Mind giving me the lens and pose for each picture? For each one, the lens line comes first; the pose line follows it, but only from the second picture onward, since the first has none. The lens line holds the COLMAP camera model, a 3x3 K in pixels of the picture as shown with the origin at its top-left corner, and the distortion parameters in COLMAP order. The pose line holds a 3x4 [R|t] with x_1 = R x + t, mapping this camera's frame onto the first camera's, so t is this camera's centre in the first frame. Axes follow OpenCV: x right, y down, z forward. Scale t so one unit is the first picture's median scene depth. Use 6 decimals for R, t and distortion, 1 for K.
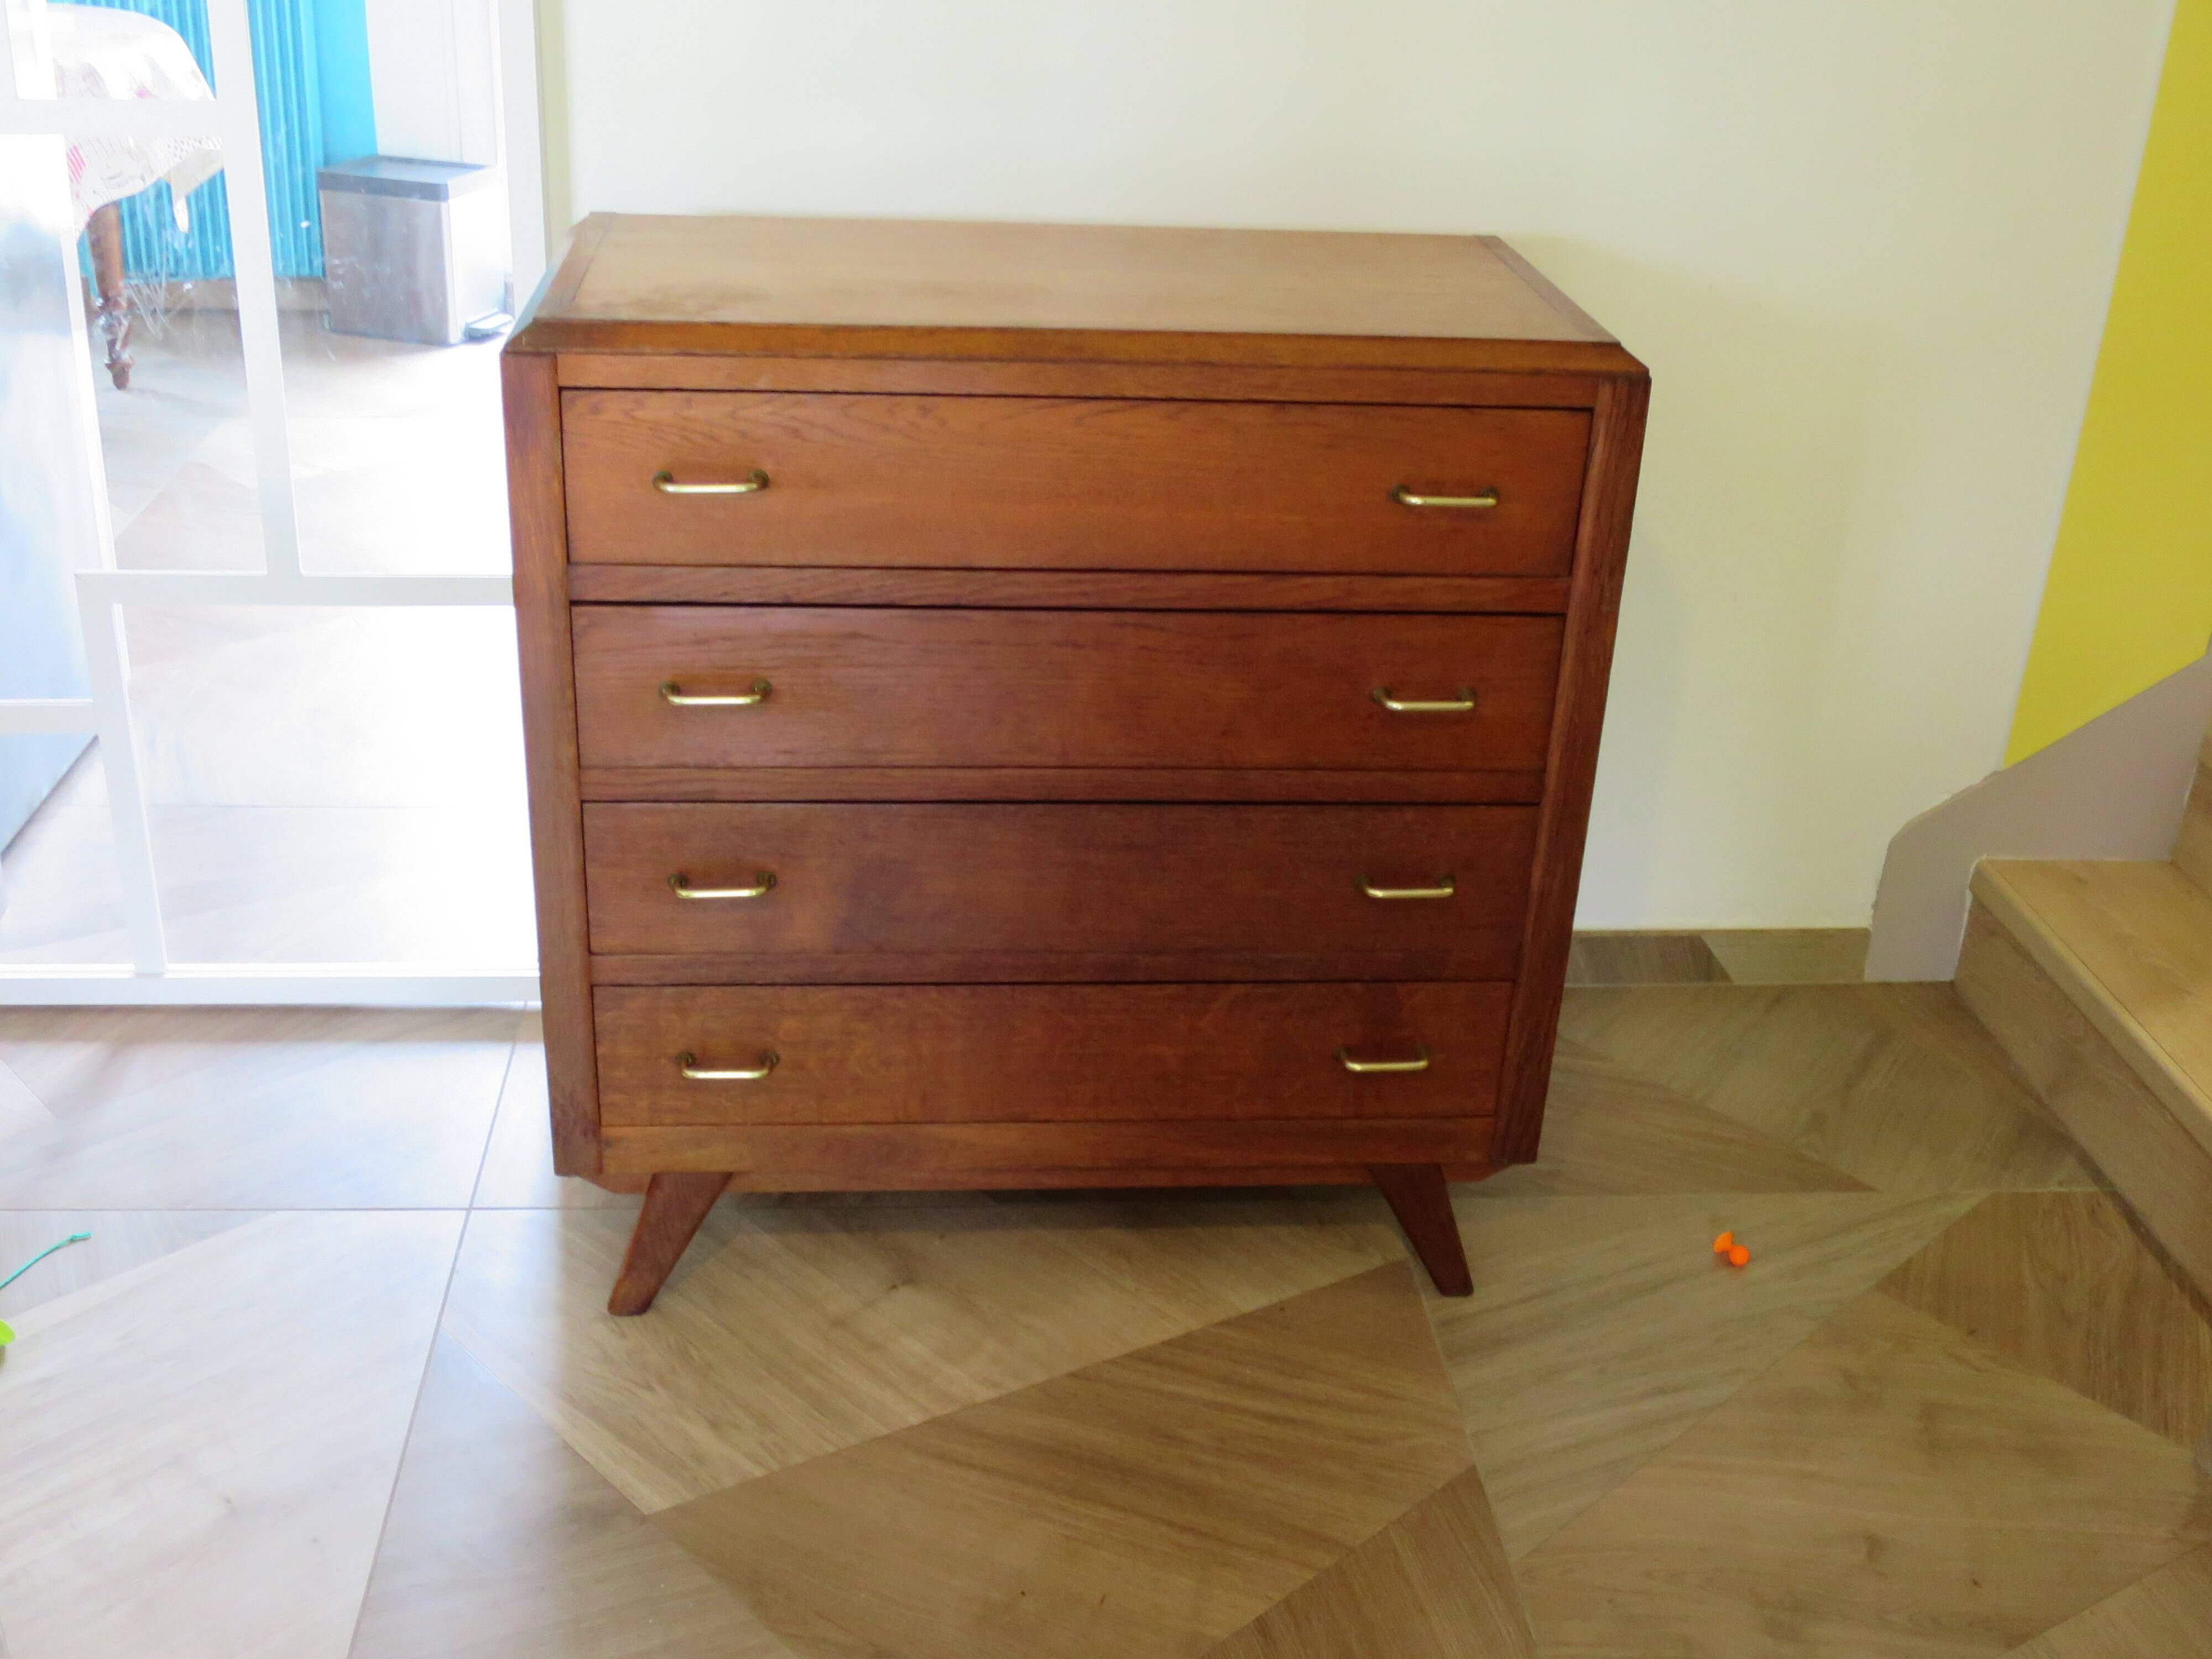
lens RADIAL K [[2460.5, 0, 1090.8], [0, 2460.5, 895.8], [0, 0, 1]] dist [-0.045476, 0.000000]
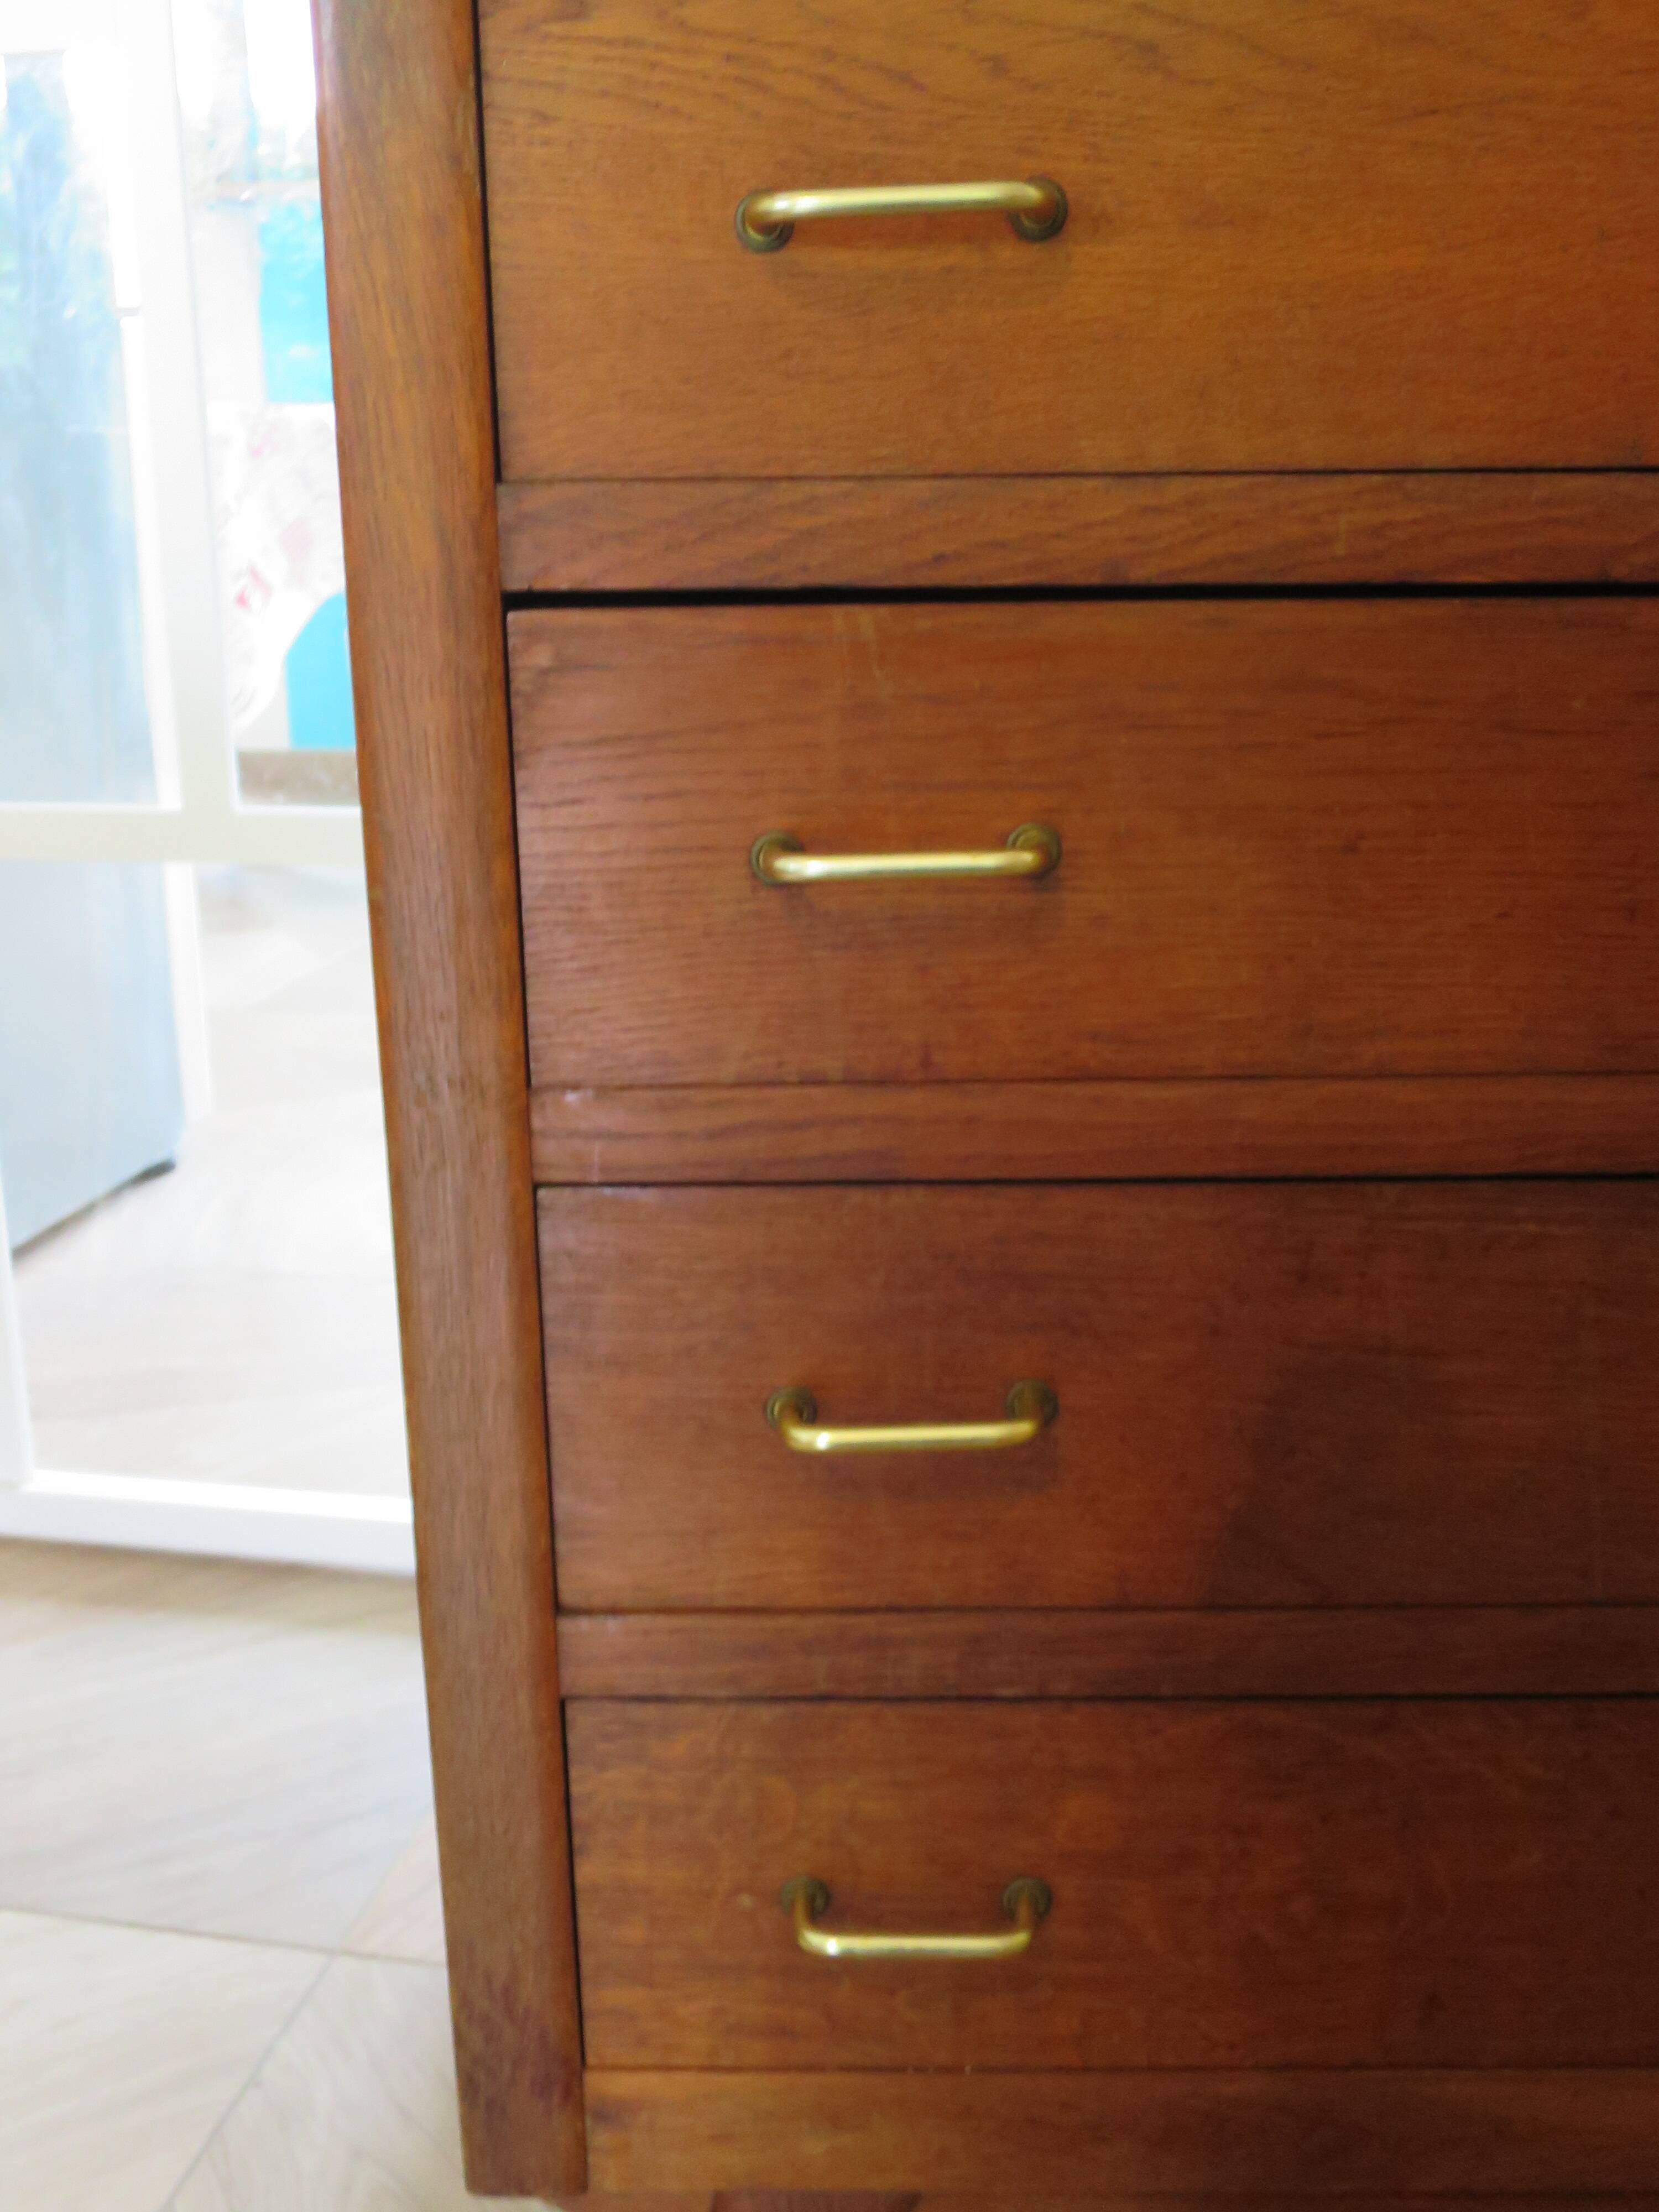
lens RADIAL K [[2460.5, 0, 828.3], [0, 2460.5, 1097.1], [0, 0, 1]] dist [-0.045476, 0.000000]
pose [[0.992039, -0.025756, -0.123269, -0.118794], [0.002055, 0.982041, -0.188654, 0.017615], [0.125914, 0.186899, 0.974276, 0.647980]]
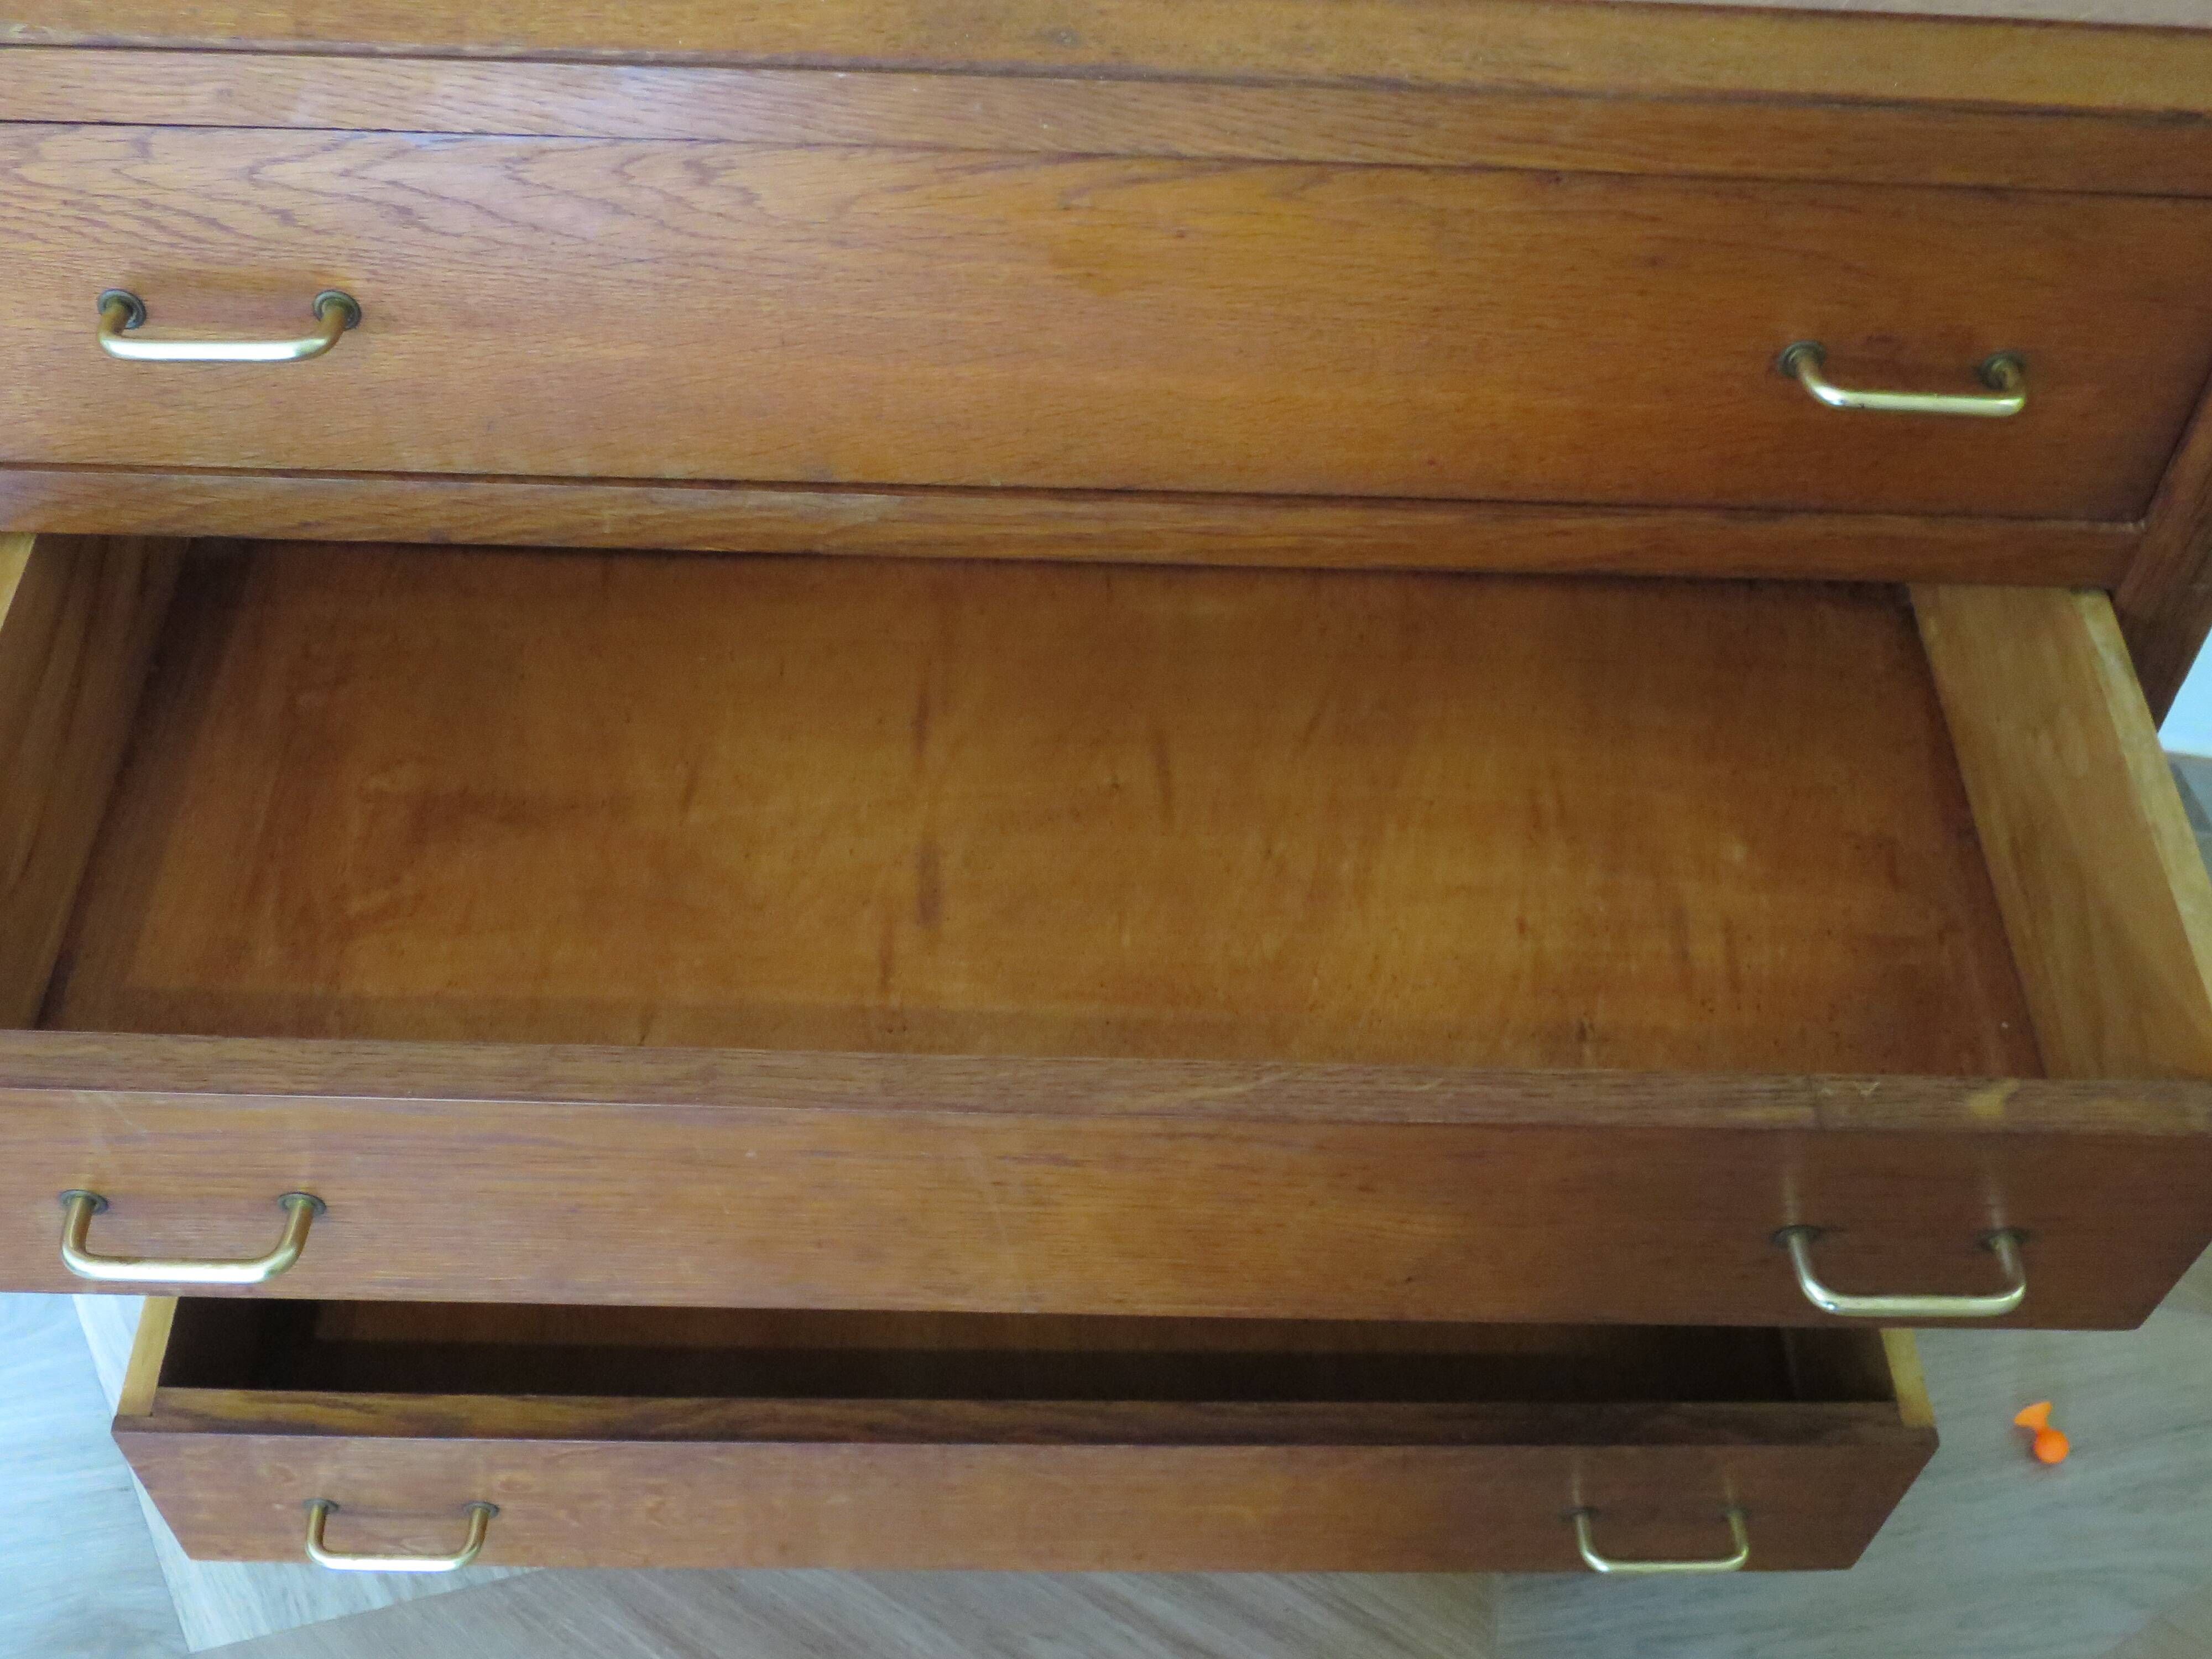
lens RADIAL K [[2460.5, 0, 1089.0], [0, 2460.5, 879.1], [0, 0, 1]] dist [-0.045476, 0.000000]
pose [[0.997585, 0.053551, -0.044225, 0.022247], [-0.034279, 0.933449, 0.357068, -0.222565], [0.060403, -0.354690, 0.933031, 0.534658]]
